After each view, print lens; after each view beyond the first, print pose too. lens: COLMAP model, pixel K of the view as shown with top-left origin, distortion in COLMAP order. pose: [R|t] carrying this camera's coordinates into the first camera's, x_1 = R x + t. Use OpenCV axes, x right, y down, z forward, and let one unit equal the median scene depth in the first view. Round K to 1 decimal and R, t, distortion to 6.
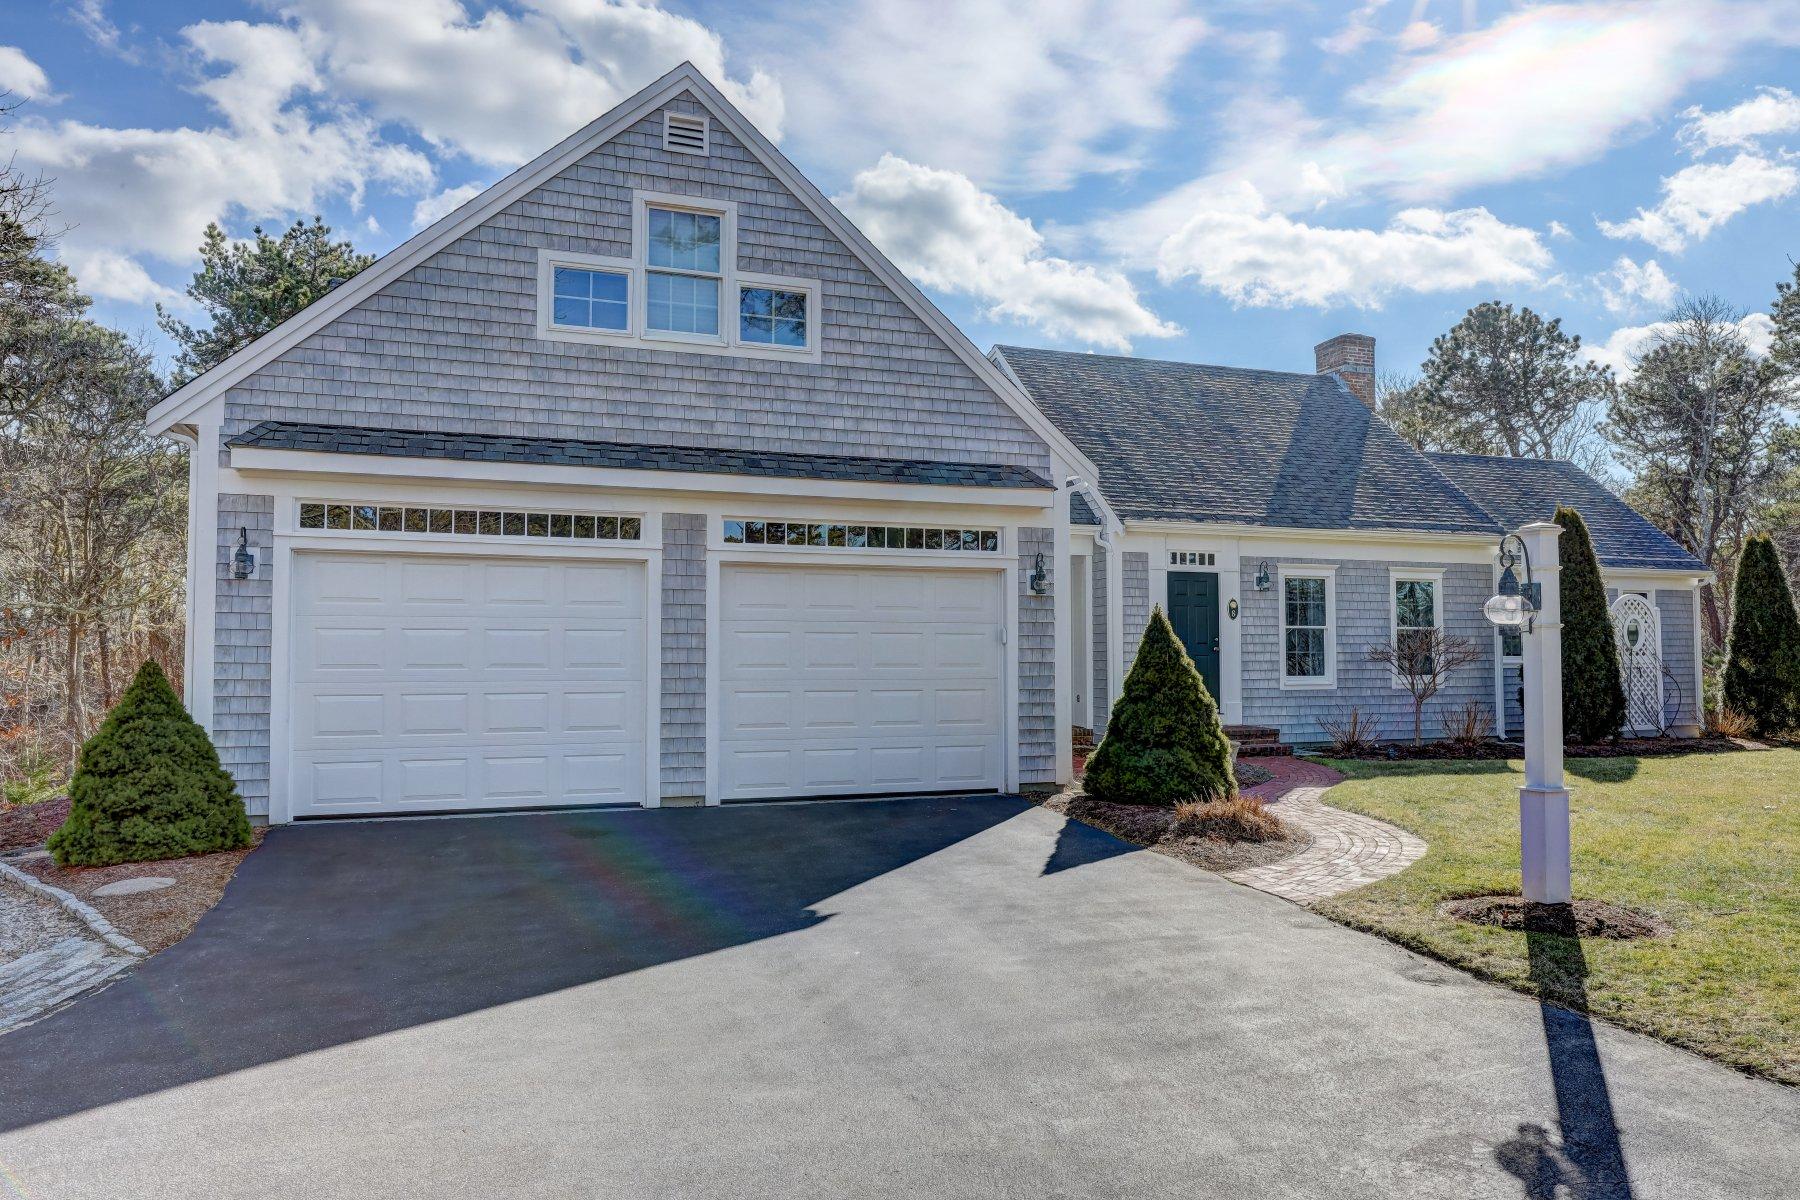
lens RADIAL K [[1175.0, 0, 904.3], [0, 1175.0, 614.9], [0, 0, 1]] dist [-0.003260, 0.000735]
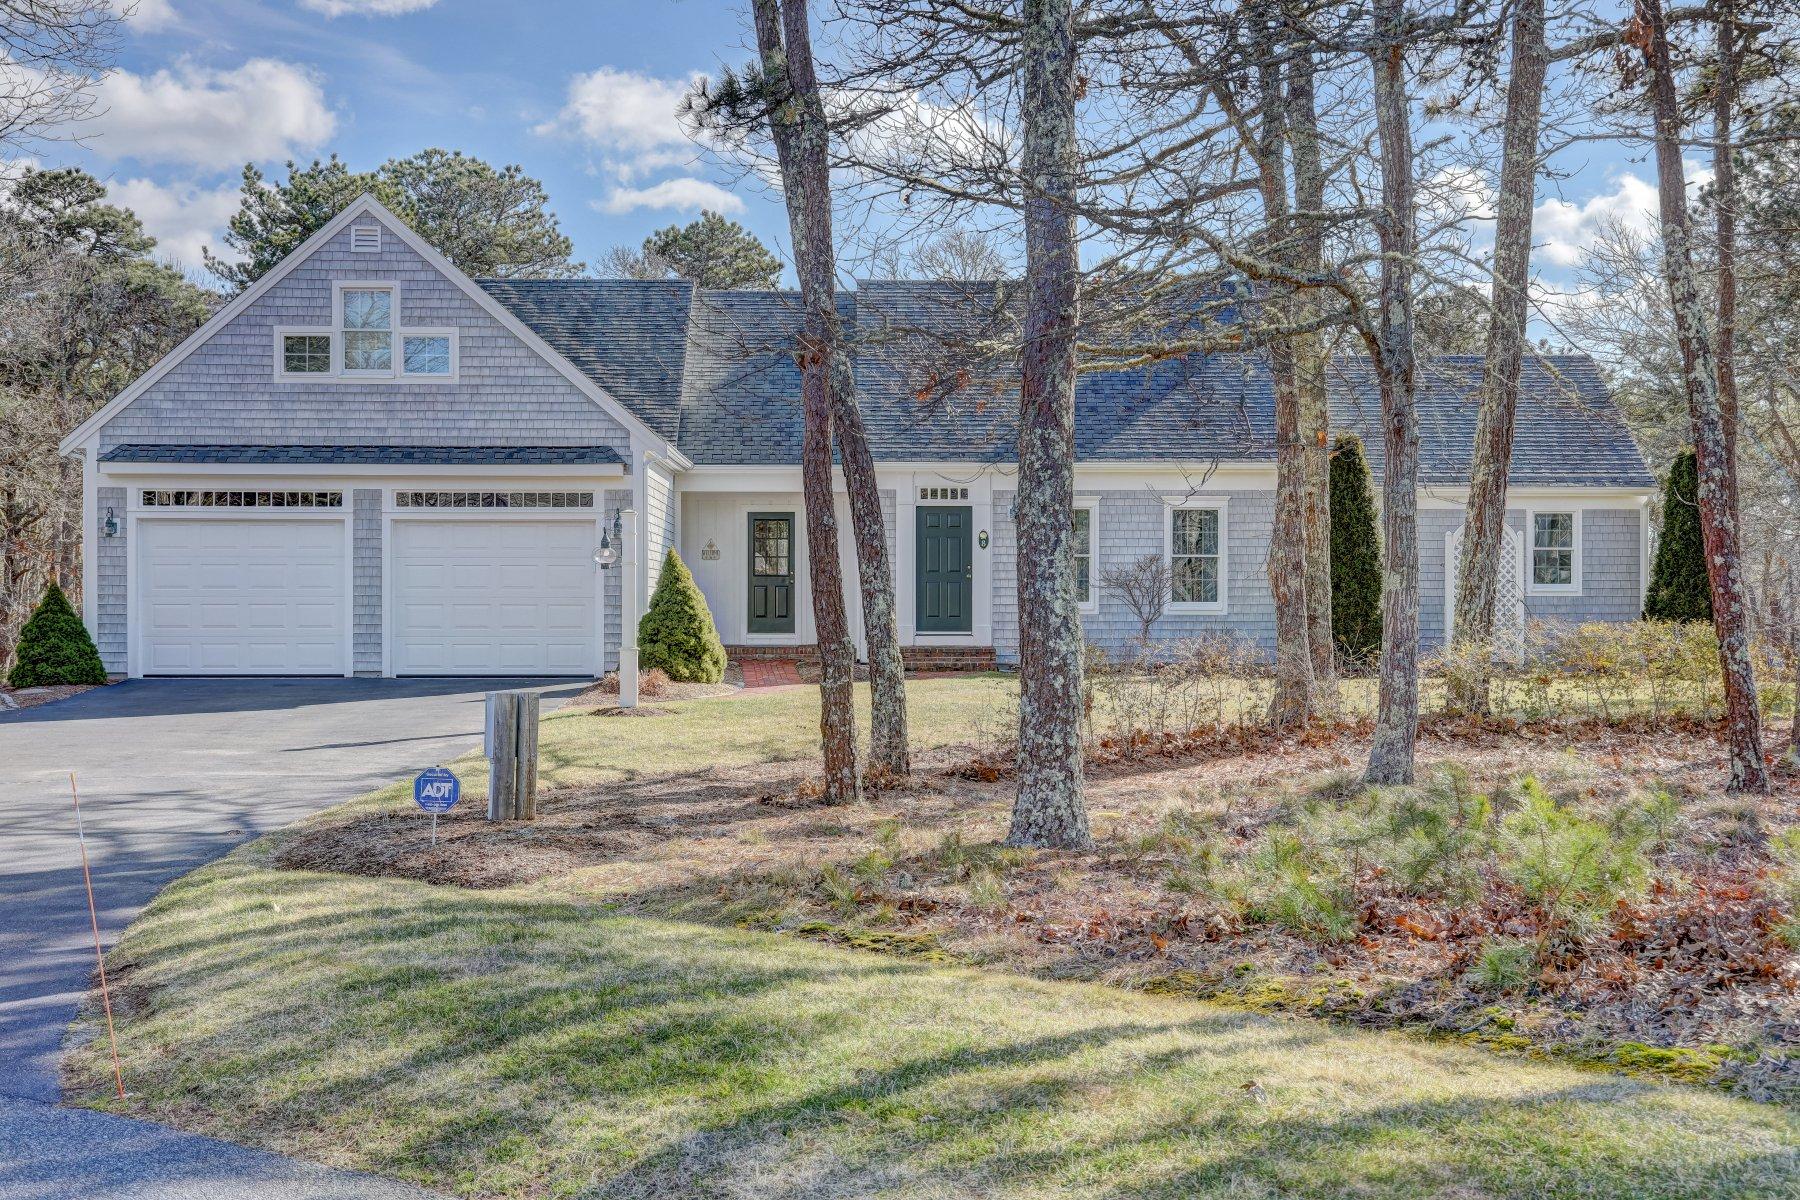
lens RADIAL K [[1945.7, 0, 900.0], [0, 1945.7, 600.0], [0, 0, 1]] dist [0.015136, 0.023425]
pose [[0.951273, 0.002442, -0.308339, 0.761720], [0.010071, 0.999189, 0.038984, -0.019965], [0.308185, -0.040190, 0.950477, -0.735662]]
